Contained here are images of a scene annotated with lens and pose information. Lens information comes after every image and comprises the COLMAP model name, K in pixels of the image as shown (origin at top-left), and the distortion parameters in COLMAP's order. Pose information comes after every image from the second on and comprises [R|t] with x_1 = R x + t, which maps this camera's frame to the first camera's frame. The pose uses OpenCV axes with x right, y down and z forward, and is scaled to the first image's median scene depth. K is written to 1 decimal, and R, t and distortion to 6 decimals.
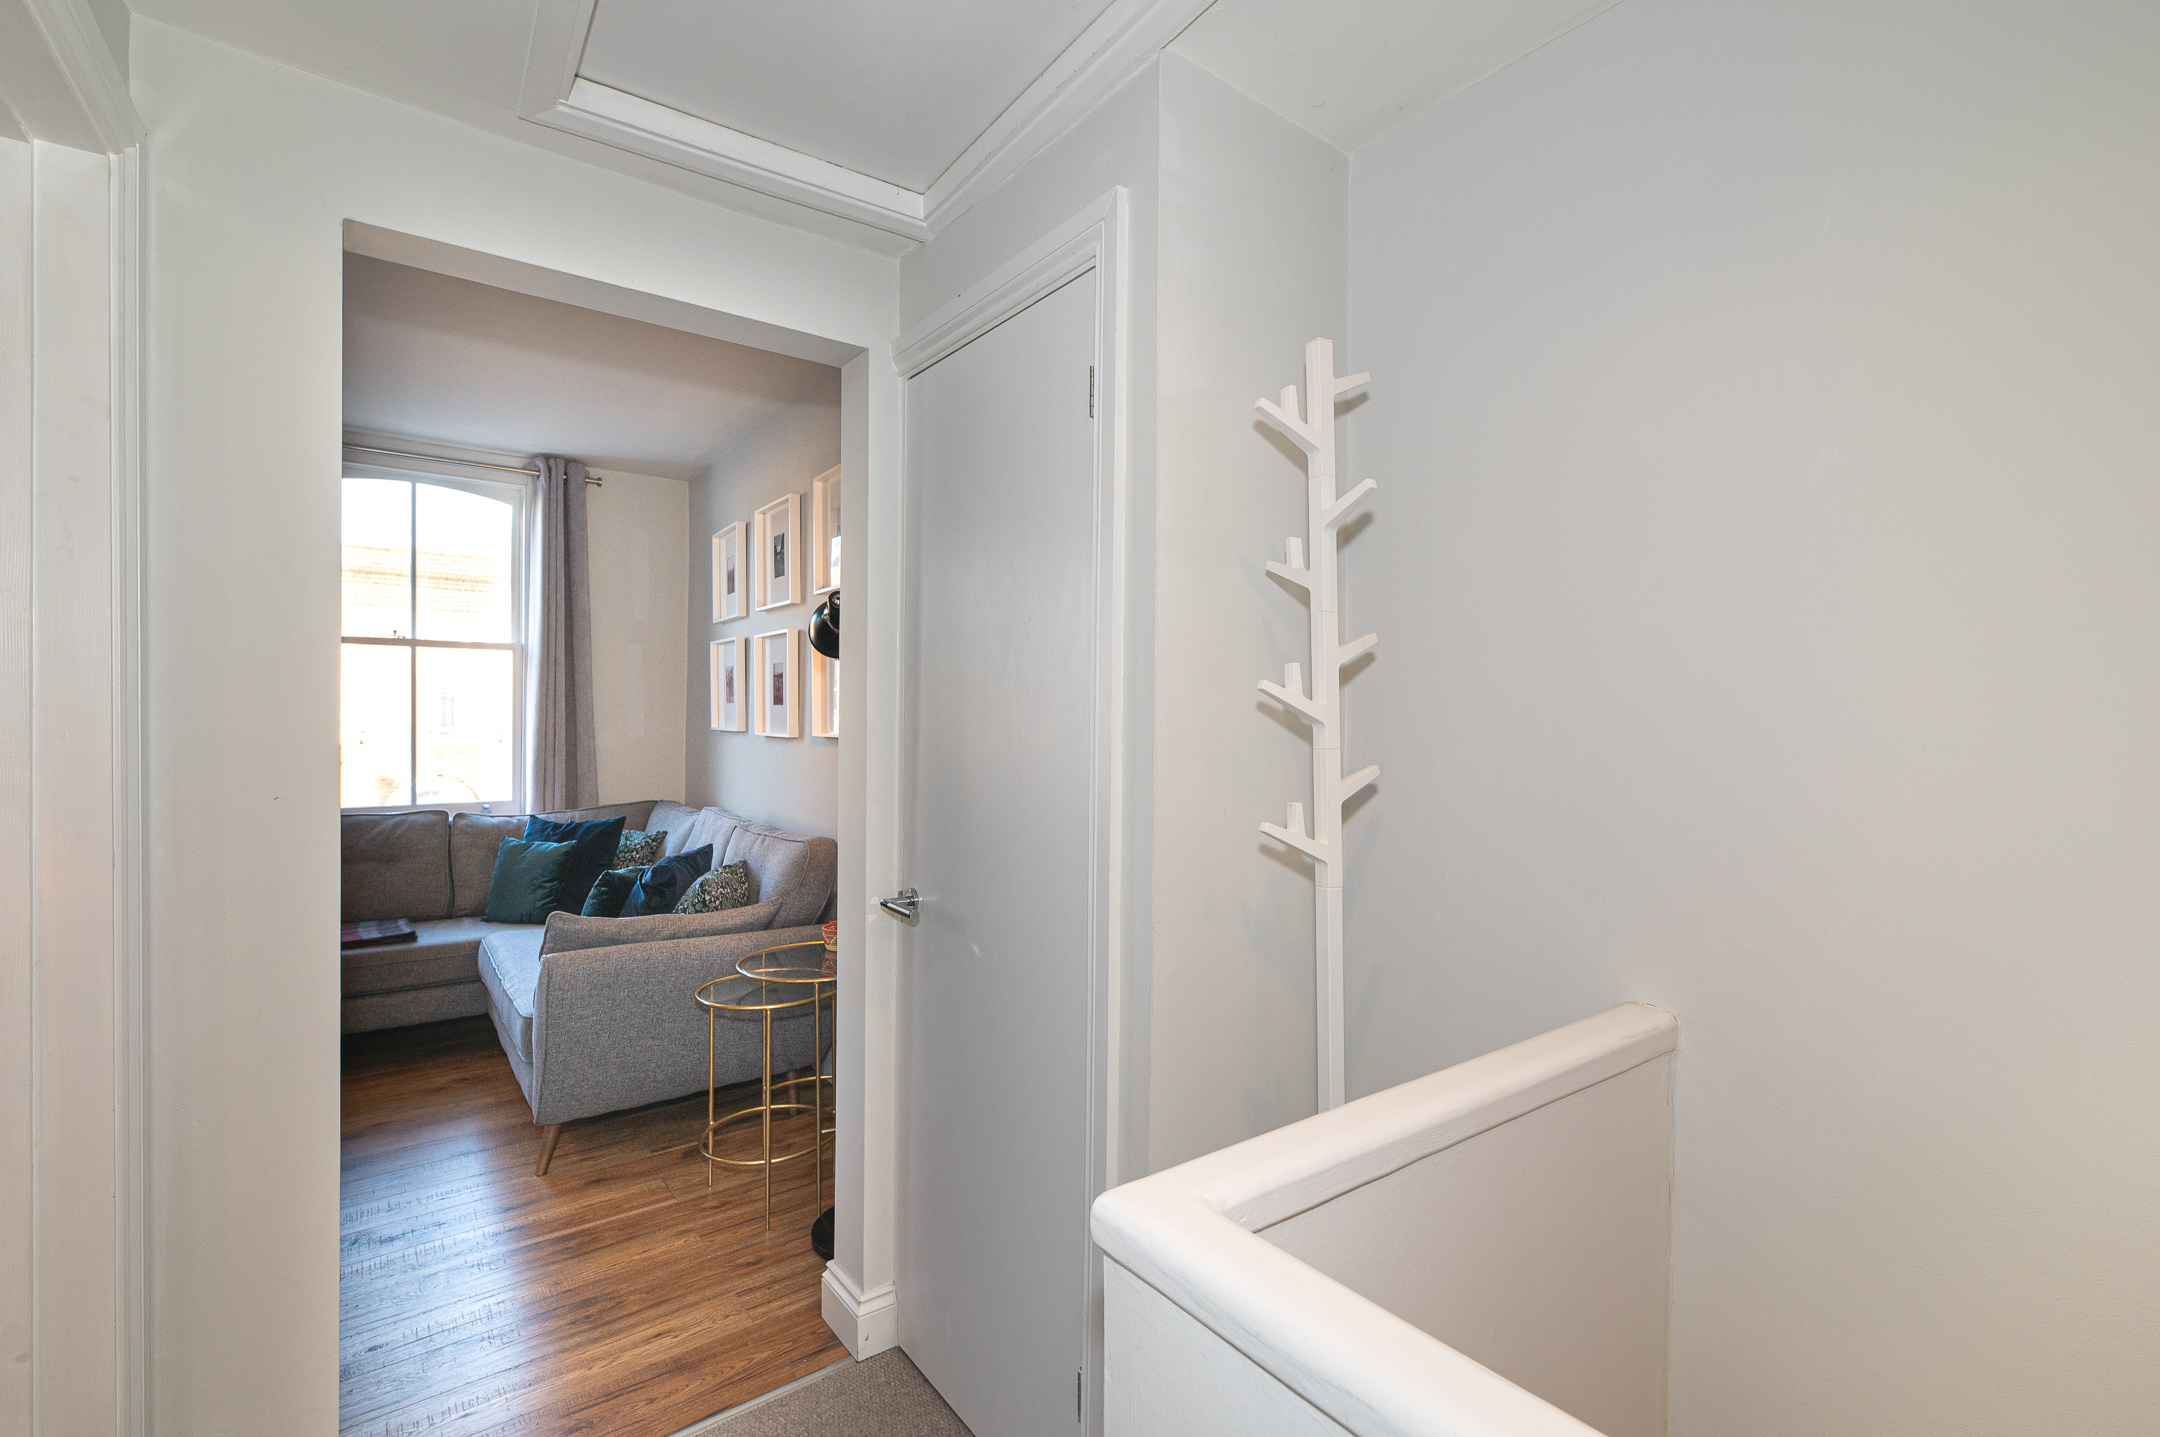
lens RADIAL K [[939.2, 0, 1063.2], [0, 939.2, 721.2], [0, 0, 1]] dist [-0.000444, -0.000741]
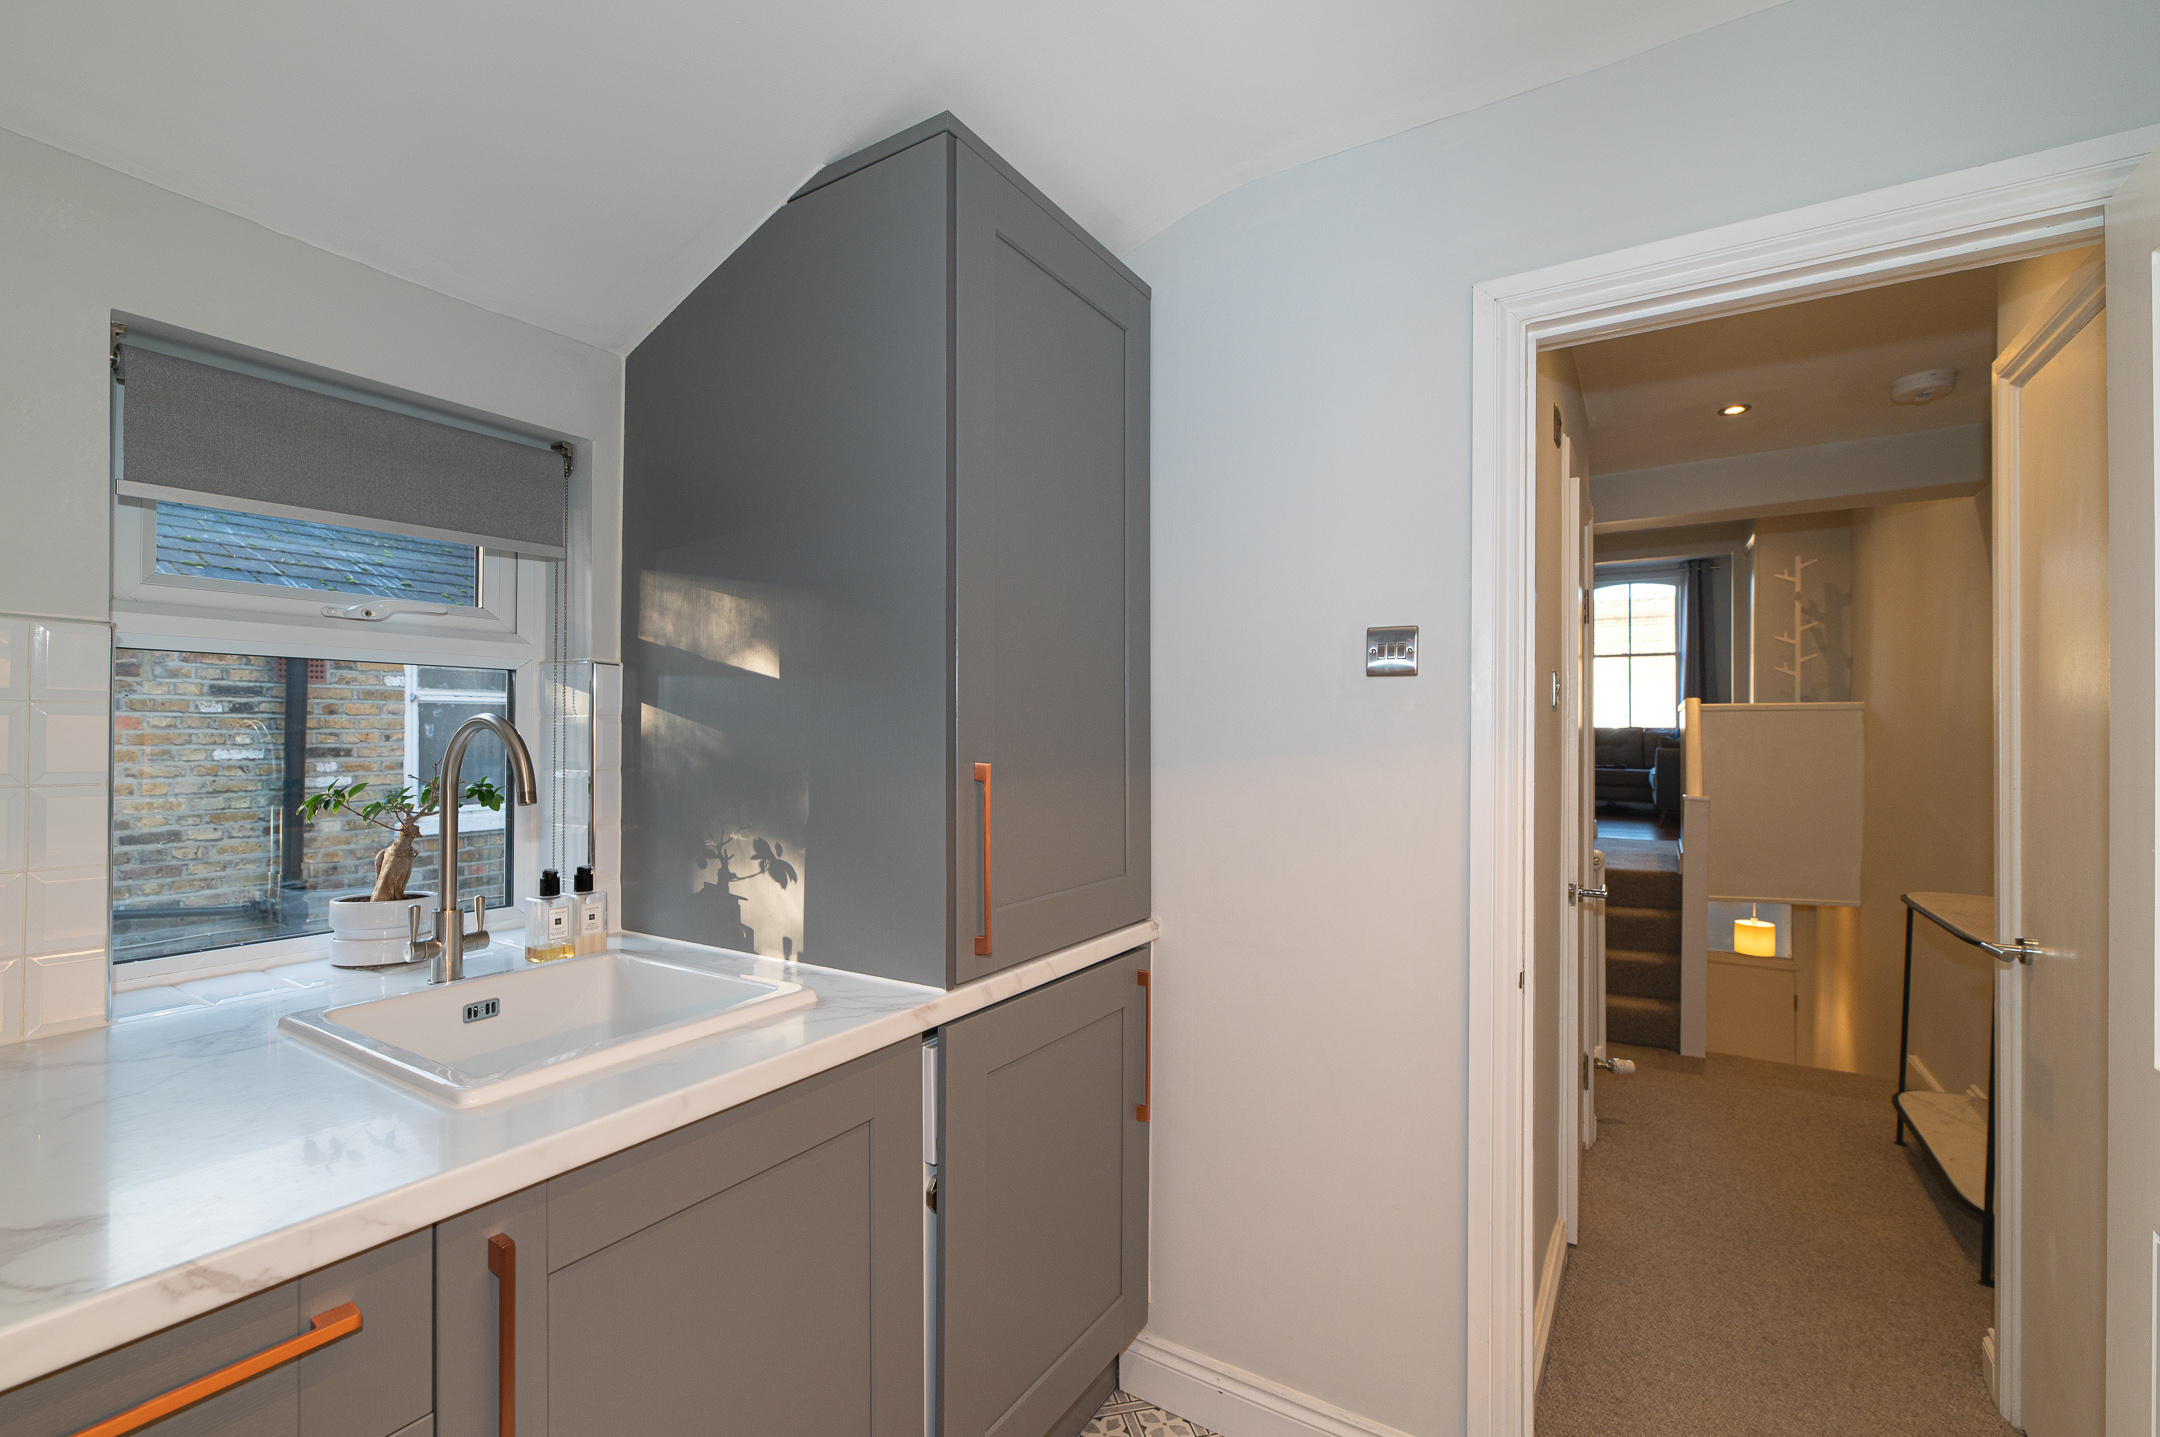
lens RADIAL K [[825.9, 0, 1149.0], [0, 825.9, 713.3], [0, 0, 1]] dist [-0.001337, -0.000564]
pose [[0.376430, -0.009541, -0.926396, 0.696497], [-0.000713, 0.999944, -0.010588, 0.076498], [0.926445, 0.004646, 0.376402, -0.804566]]
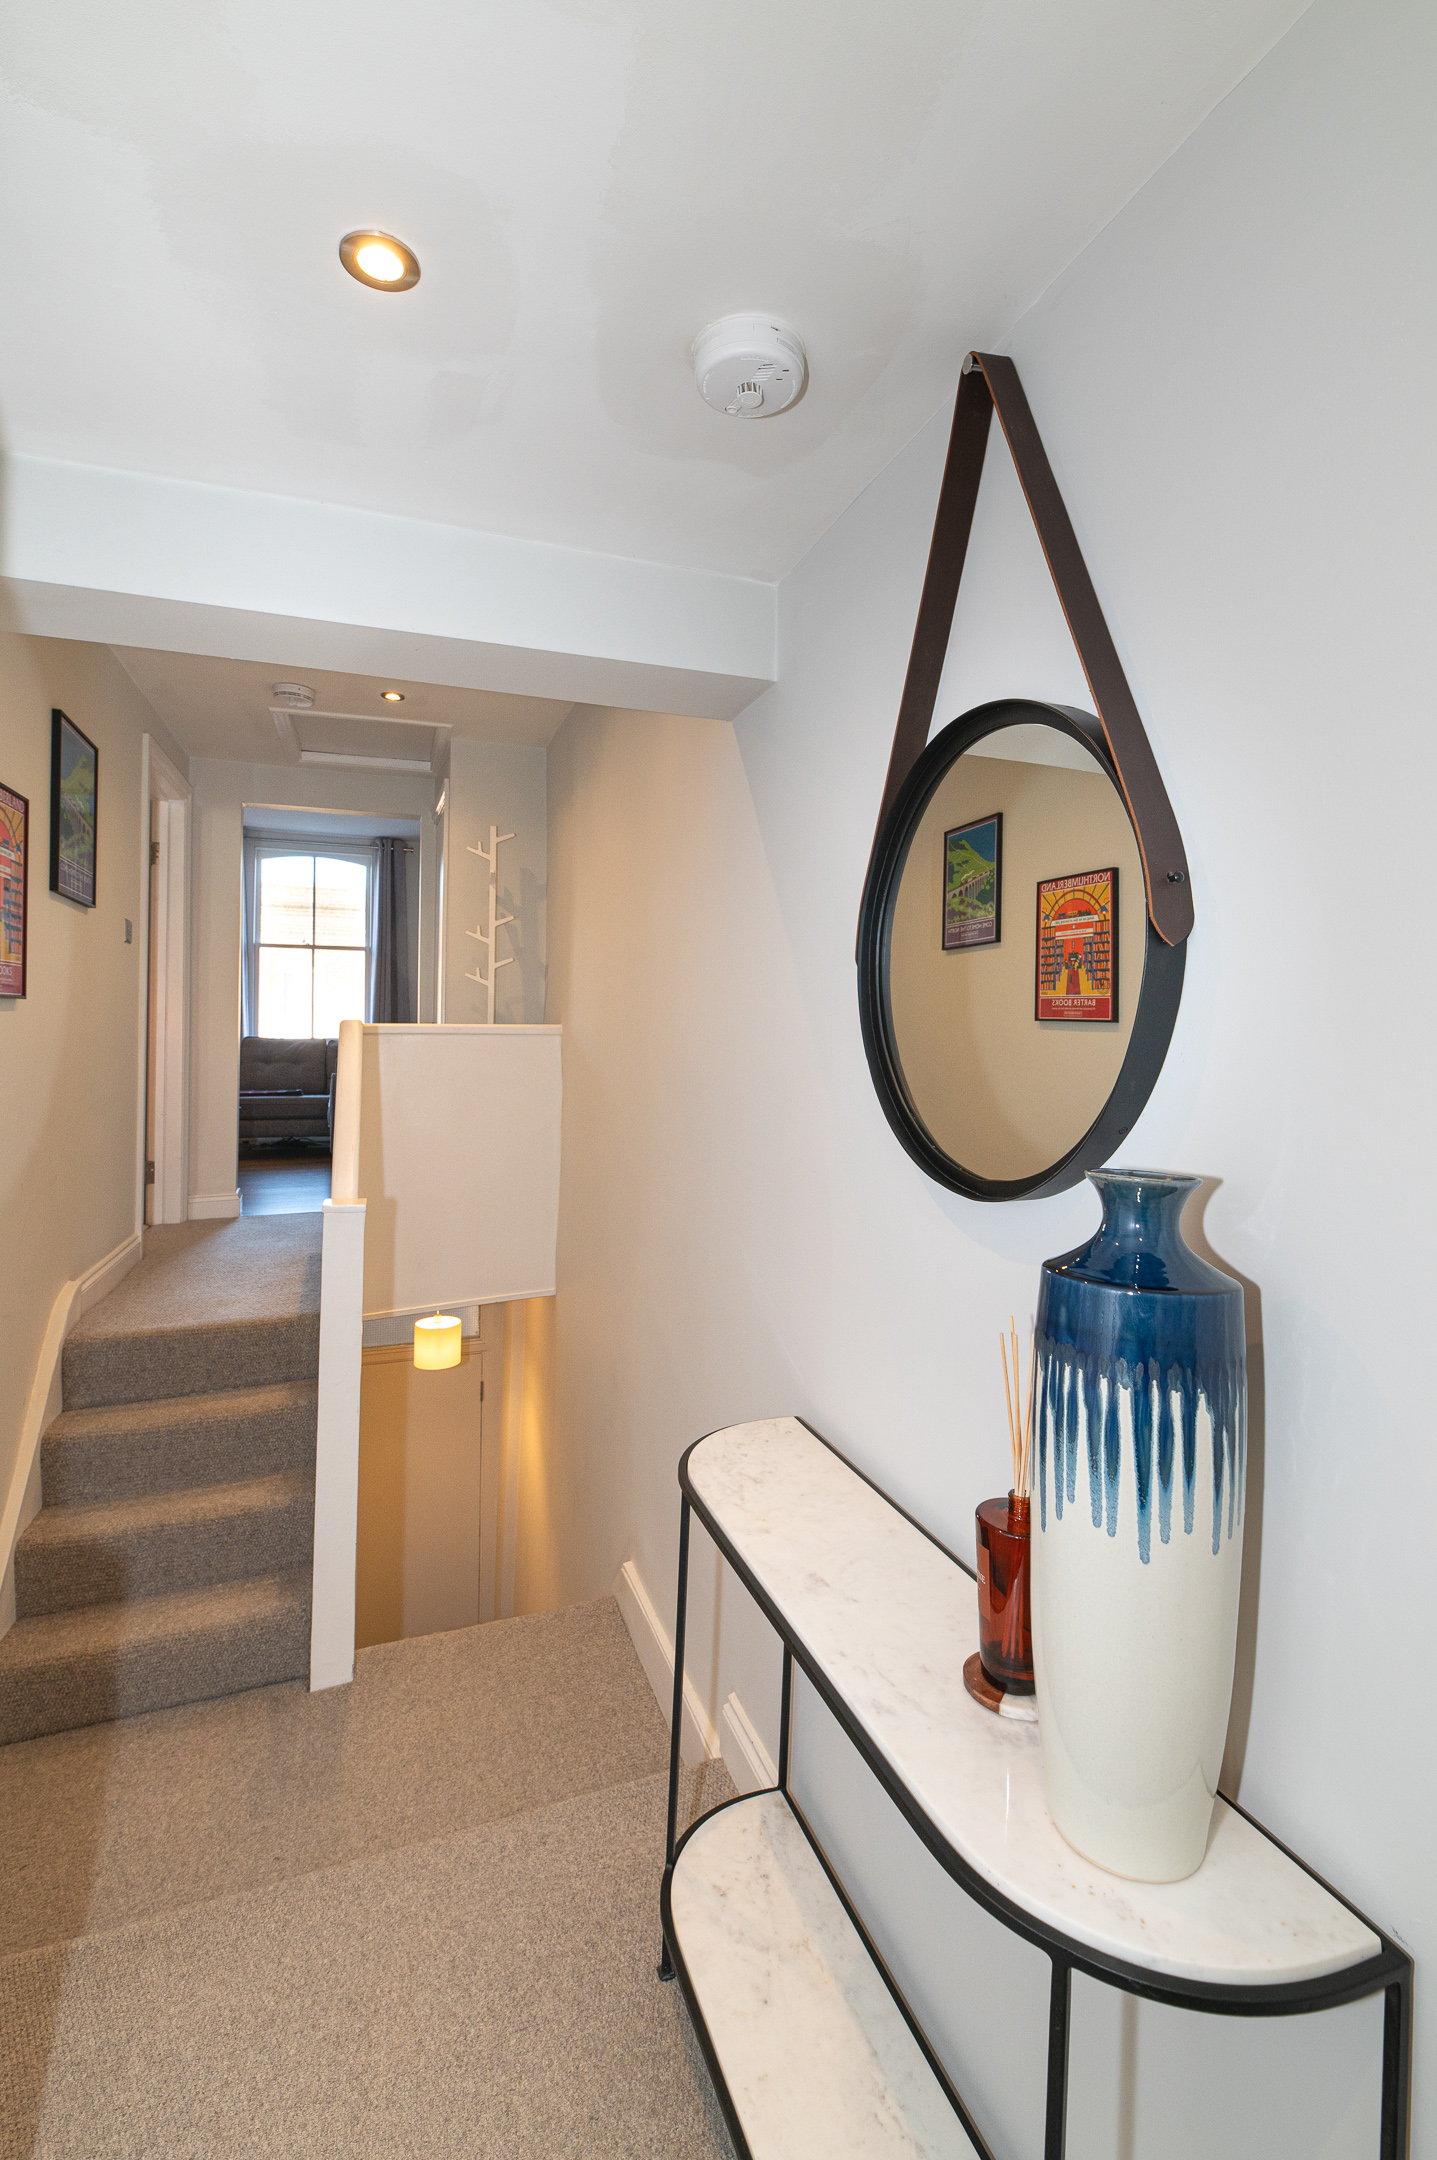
lens RADIAL K [[939.2, 0, 722.1], [0, 939.2, 1023.2], [0, 0, 1]] dist [-0.000444, -0.000741]
pose [[0.964000, 0.006464, -0.265824, 0.514511], [-0.006686, 0.999978, 0.000072, 0.053861], [0.265819, 0.001708, 0.964021, -0.496824]]
